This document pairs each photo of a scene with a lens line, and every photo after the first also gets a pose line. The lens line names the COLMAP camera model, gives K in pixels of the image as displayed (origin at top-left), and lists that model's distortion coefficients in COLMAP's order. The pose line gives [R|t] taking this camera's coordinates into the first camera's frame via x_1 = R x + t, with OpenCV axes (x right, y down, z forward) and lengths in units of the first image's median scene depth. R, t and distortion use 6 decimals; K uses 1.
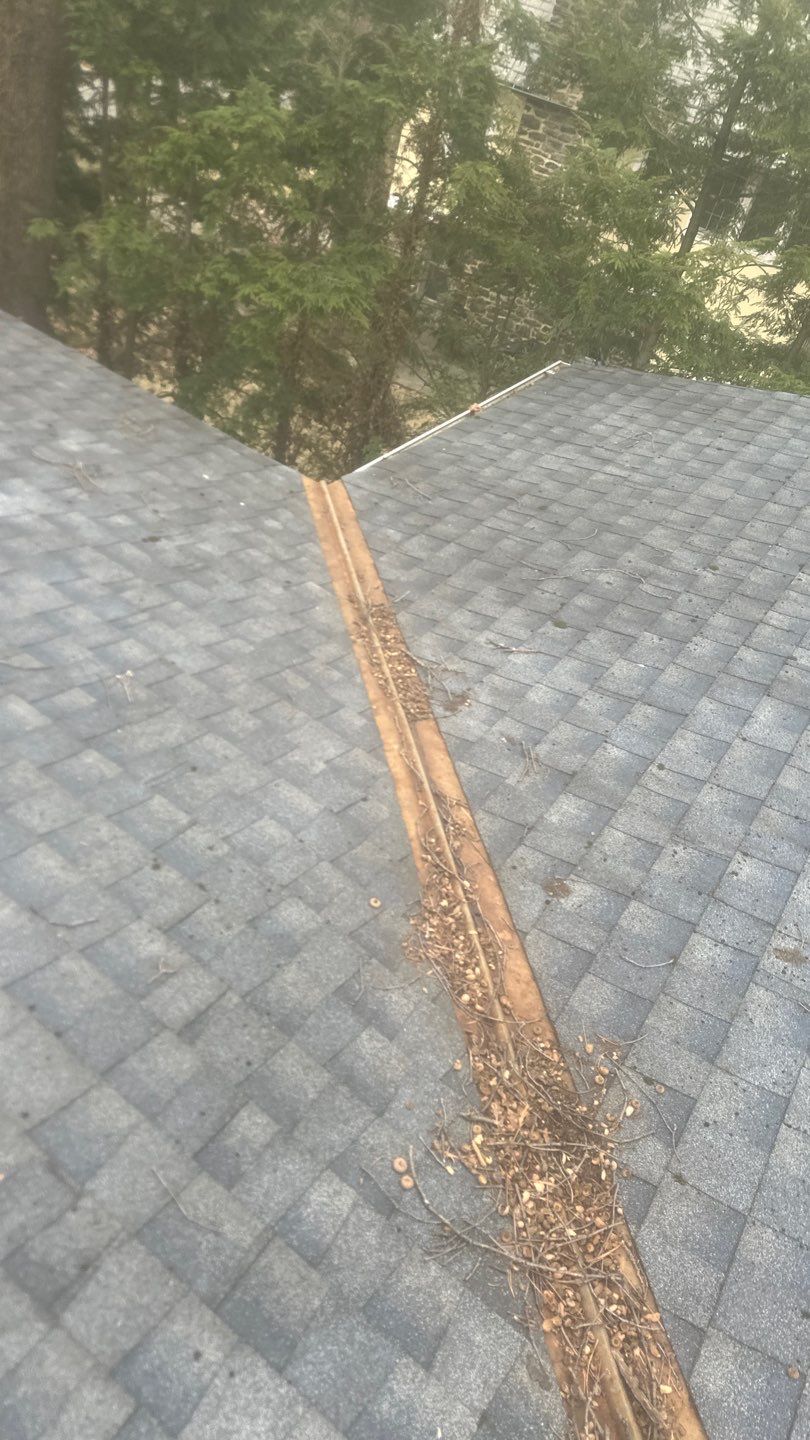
lens RADIAL K [[993.3, 0, 405.9], [0, 993.3, 727.6], [0, 0, 1]] dist [0.097317, -0.102425]
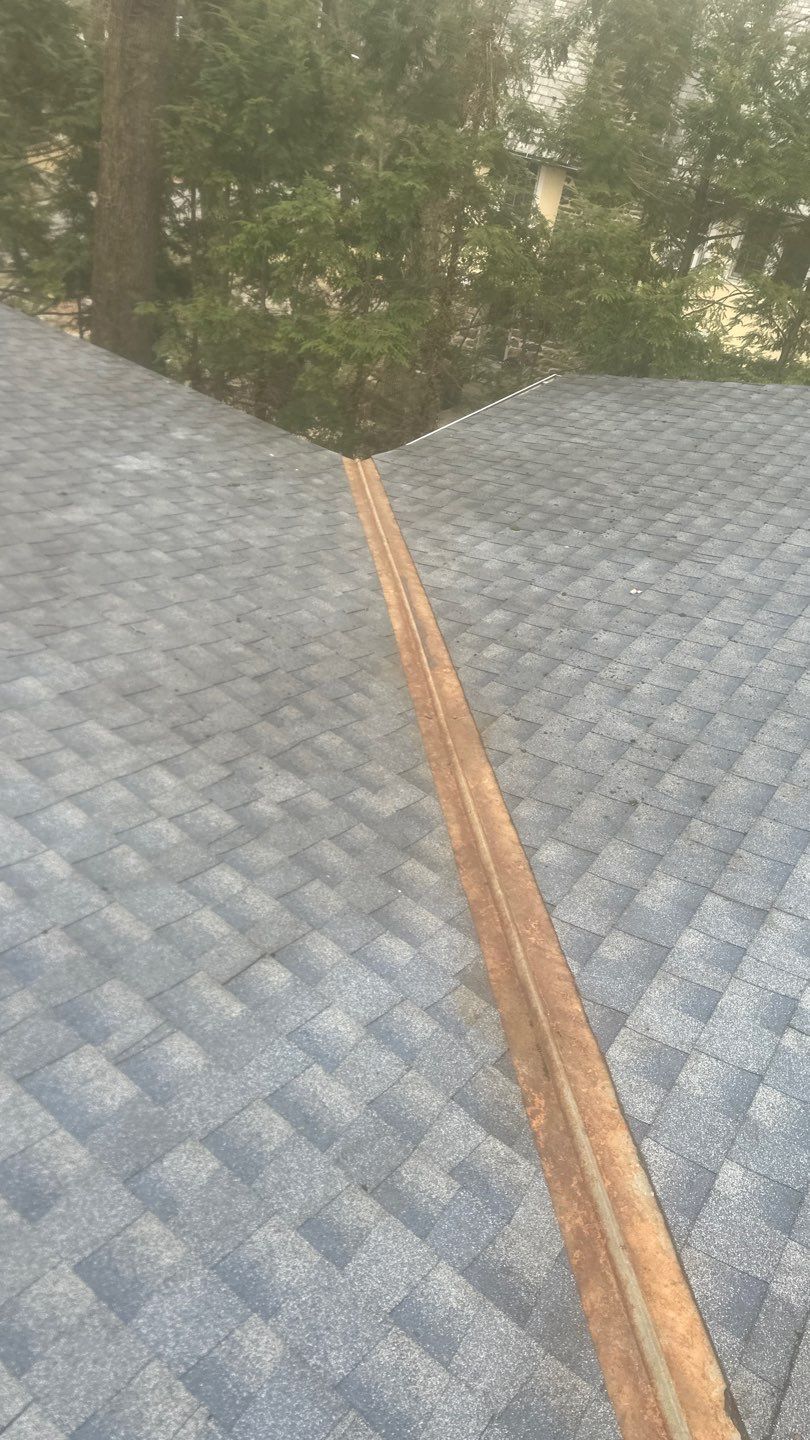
lens RADIAL K [[993.3, 0, 404.8], [0, 993.3, 720.3], [0, 0, 1]] dist [0.097317, -0.102425]
pose [[0.995244, -0.041239, -0.088259, 0.105929], [0.035246, 0.997035, -0.068410, 0.247758], [0.090818, 0.064973, 0.993746, -0.394562]]
